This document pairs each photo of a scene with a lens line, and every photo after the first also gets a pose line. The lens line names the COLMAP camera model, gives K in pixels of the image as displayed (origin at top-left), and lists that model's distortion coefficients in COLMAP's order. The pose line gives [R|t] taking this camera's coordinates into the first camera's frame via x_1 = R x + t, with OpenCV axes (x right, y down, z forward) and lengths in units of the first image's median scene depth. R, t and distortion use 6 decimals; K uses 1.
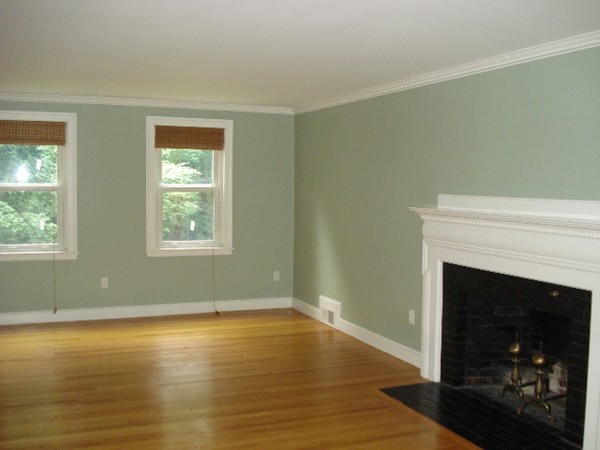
lens RADIAL K [[672.8, 0, 302.5], [0, 672.8, 225.2], [0, 0, 1]] dist [-0.087722, -0.007464]
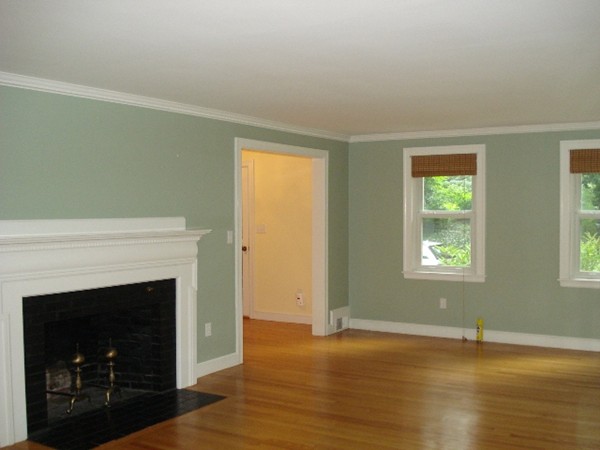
lens RADIAL K [[672.8, 0, 302.5], [0, 672.8, 225.2], [0, 0, 1]] dist [-0.087722, -0.007464]
pose [[0.587822, 0.006629, -0.808963, 0.527782], [-0.040849, 0.998934, -0.021497, -0.007355], [0.807958, 0.045682, 0.587466, 0.218306]]
